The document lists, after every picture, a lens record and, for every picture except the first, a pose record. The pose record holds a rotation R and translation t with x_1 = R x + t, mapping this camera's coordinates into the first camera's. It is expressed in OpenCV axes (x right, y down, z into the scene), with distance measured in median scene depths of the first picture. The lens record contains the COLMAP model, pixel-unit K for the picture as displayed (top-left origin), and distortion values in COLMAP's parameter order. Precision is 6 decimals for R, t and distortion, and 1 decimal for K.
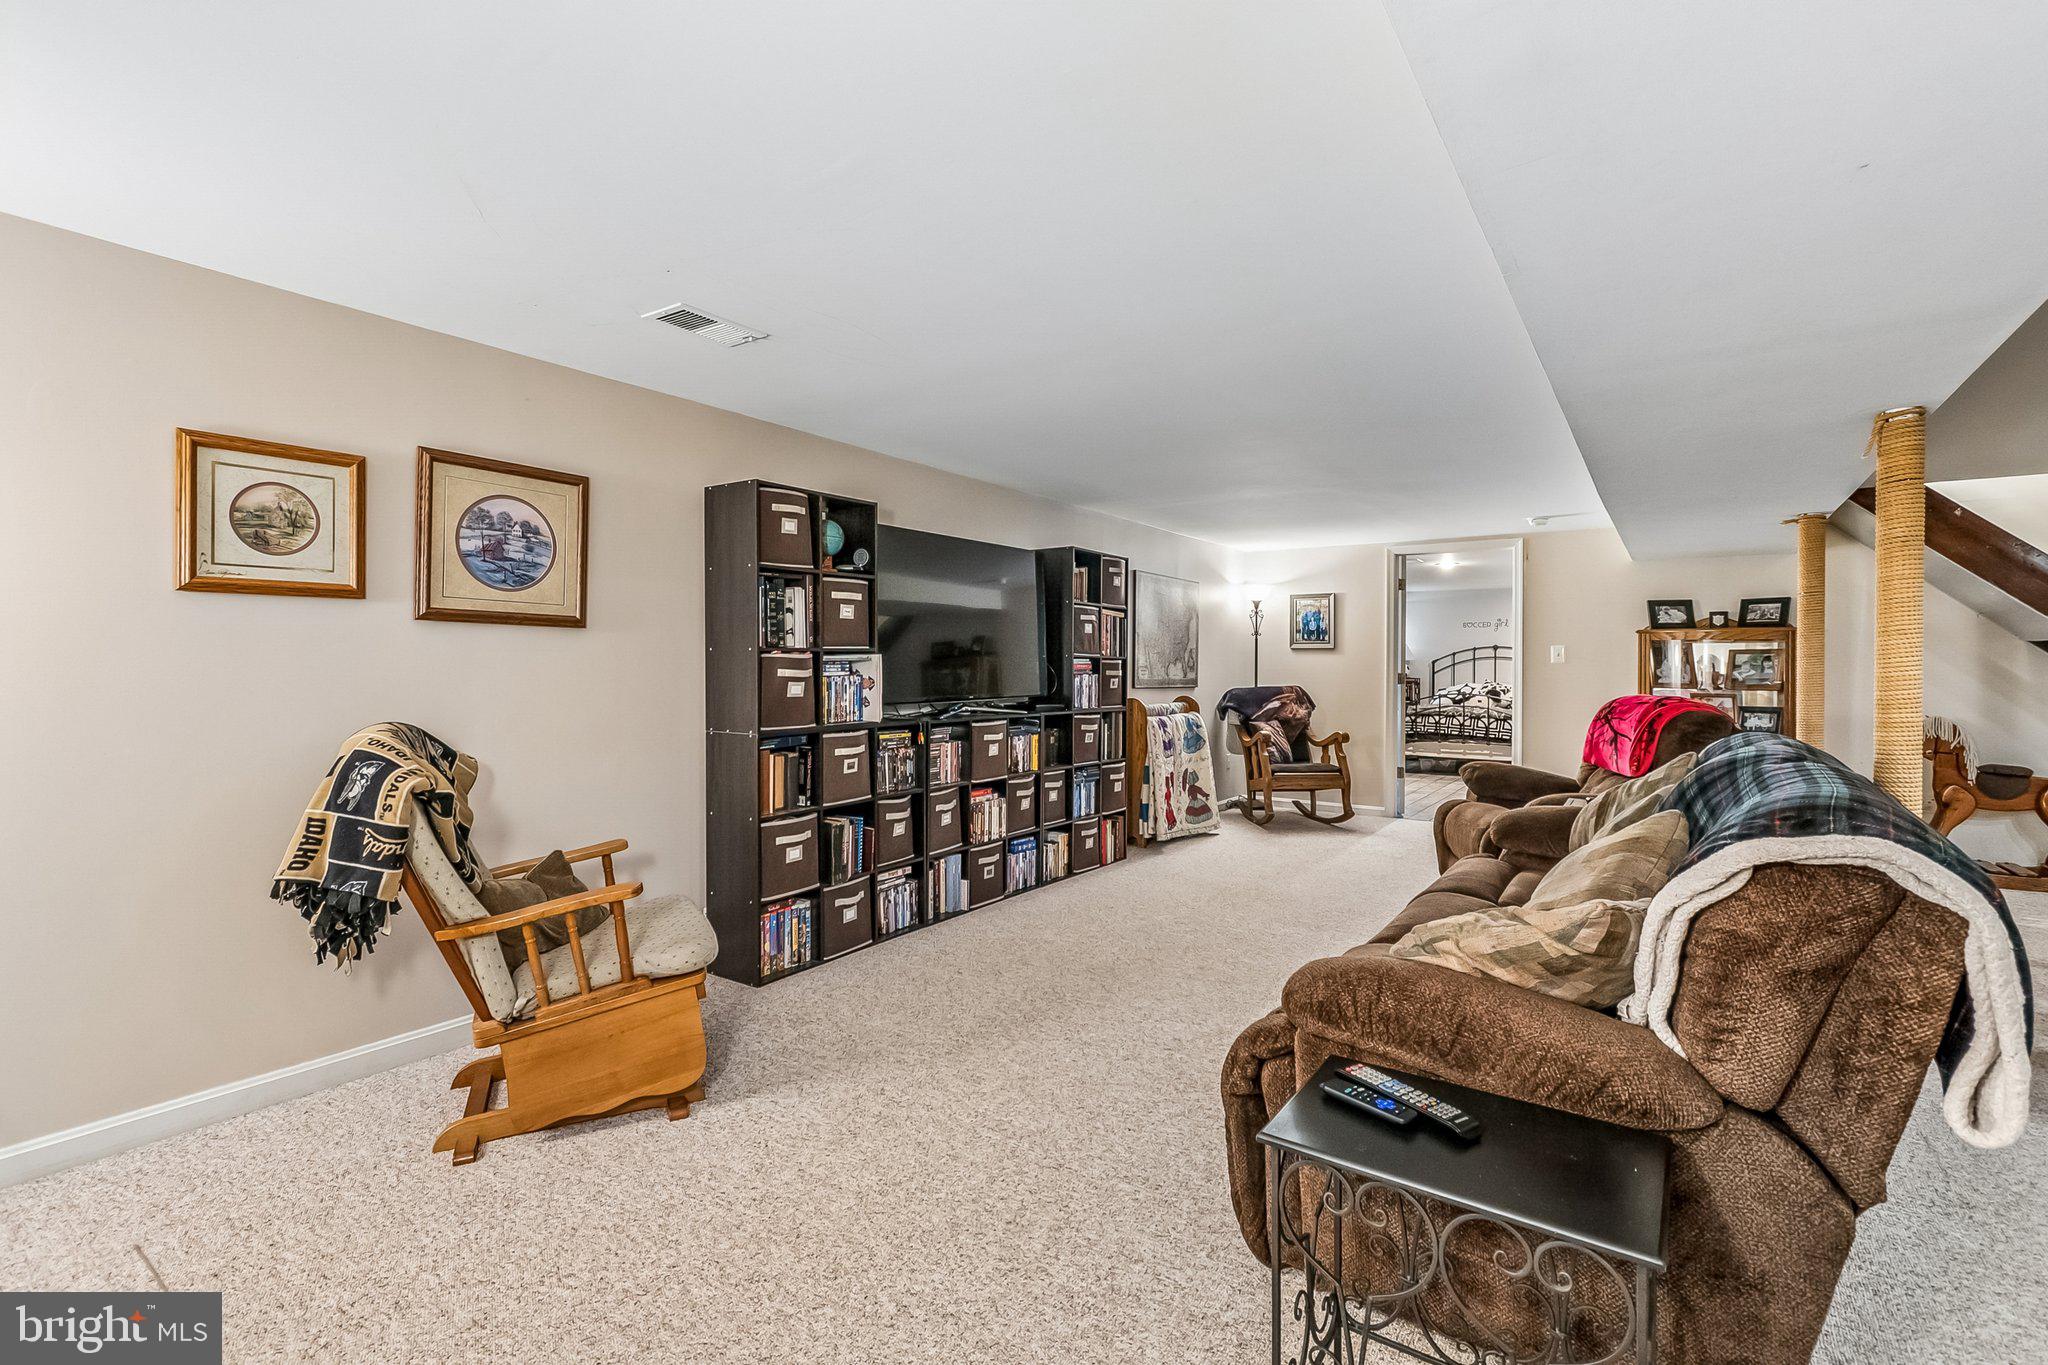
lens RADIAL K [[913.3, 0, 1036.0], [0, 913.3, 668.8], [0, 0, 1]] dist [0.013019, -0.007287]
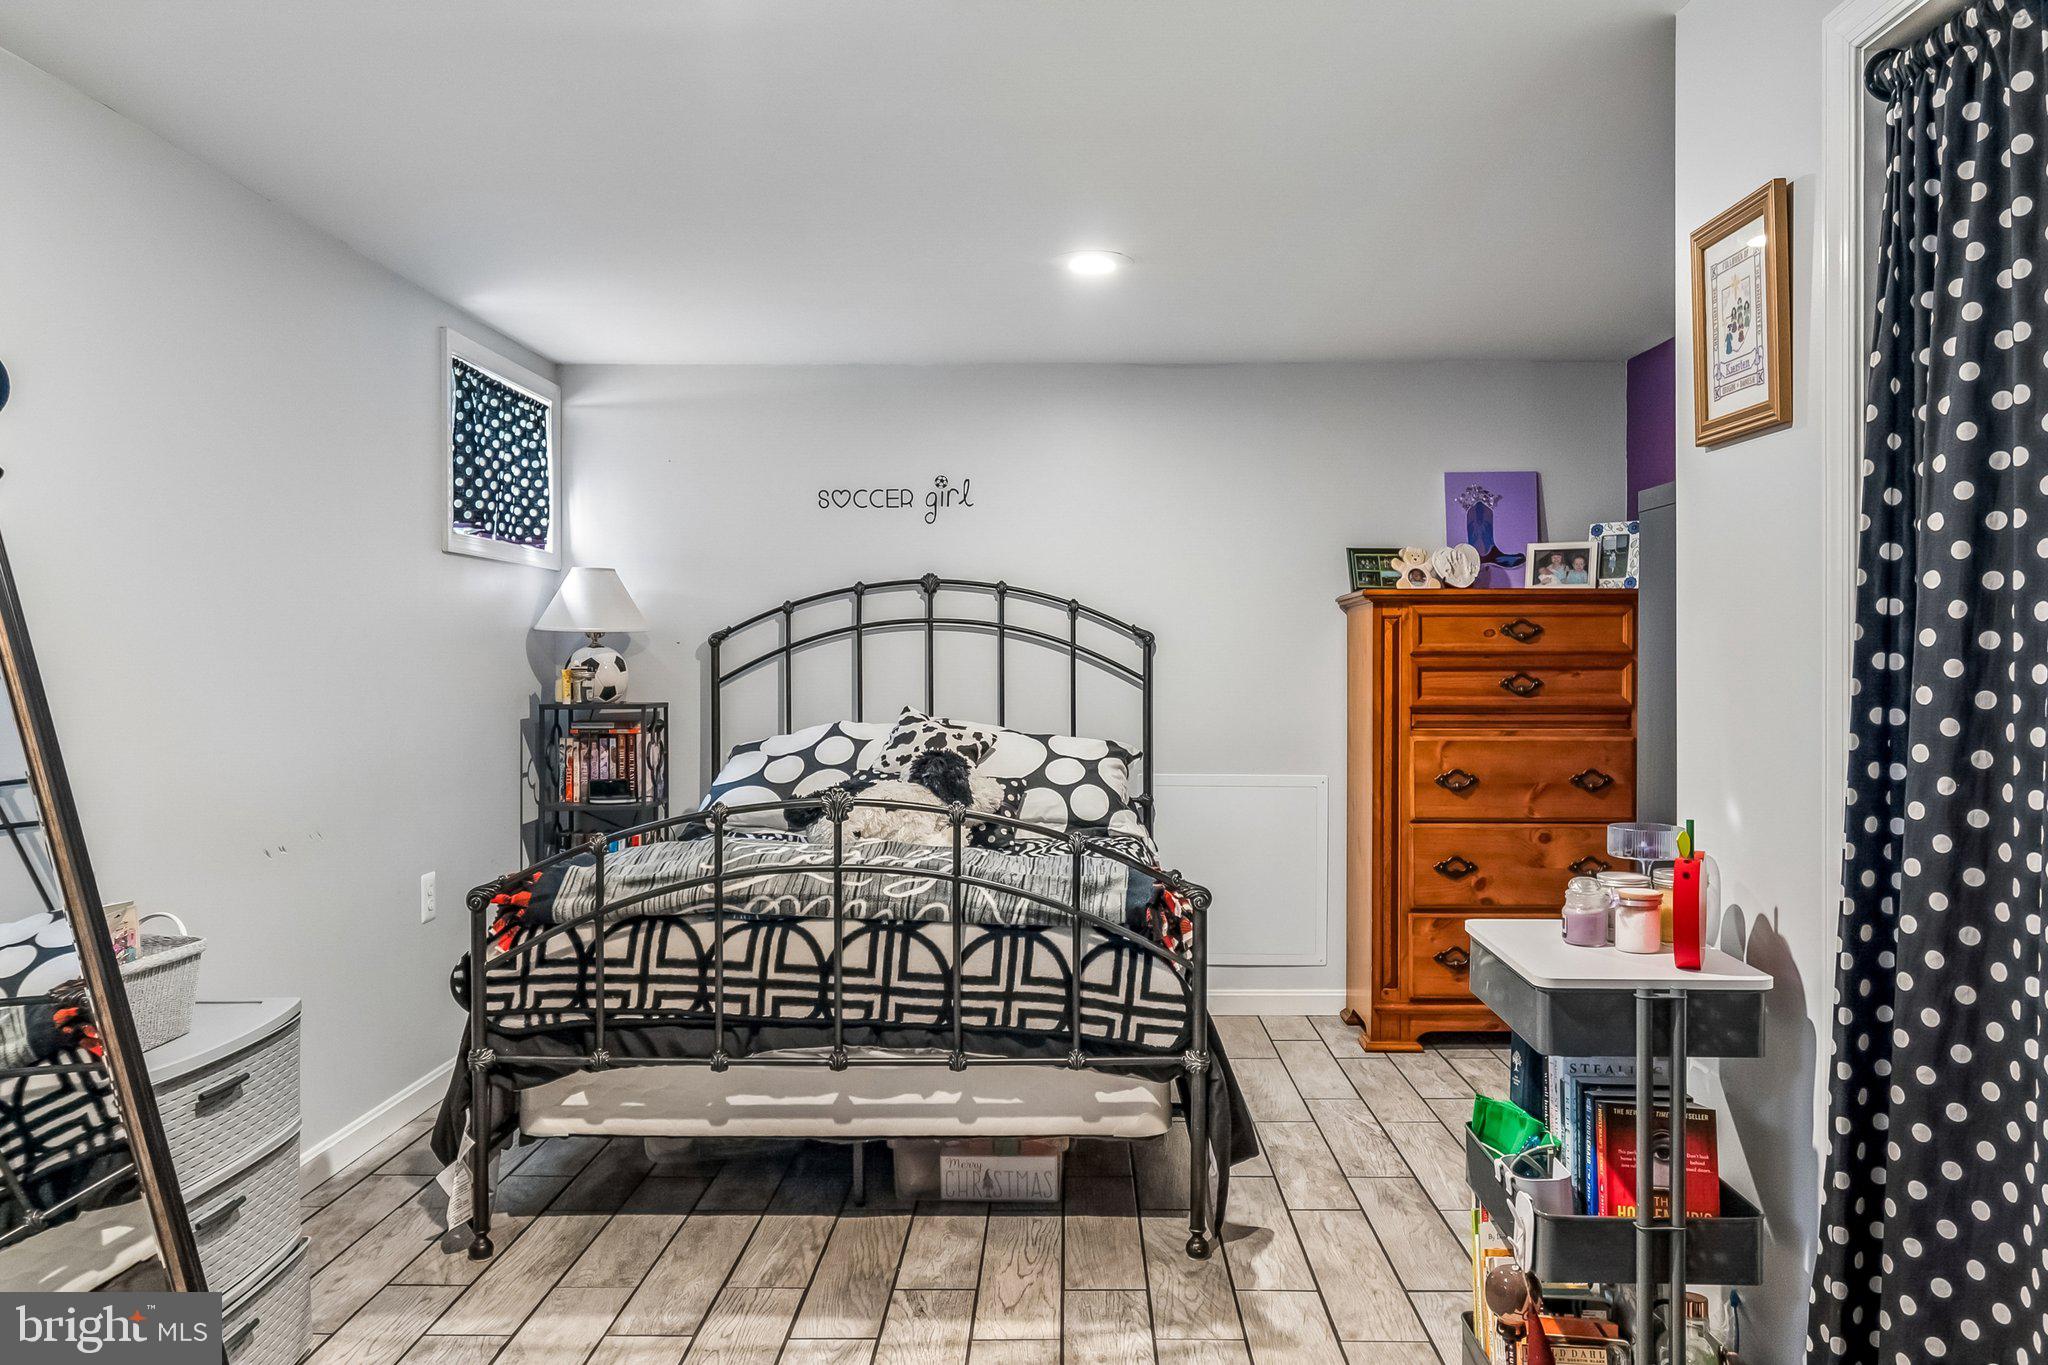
lens RADIAL K [[1480.7, 0, 1024.0], [0, 1480.7, 682.5], [0, 0, 1]] dist [-0.000043, -0.000039]
pose [[0.834074, -0.014398, 0.551464, 0.297276], [0.007101, 0.999857, 0.015364, -0.001096], [-0.551606, -0.008899, 0.834057, 0.649443]]
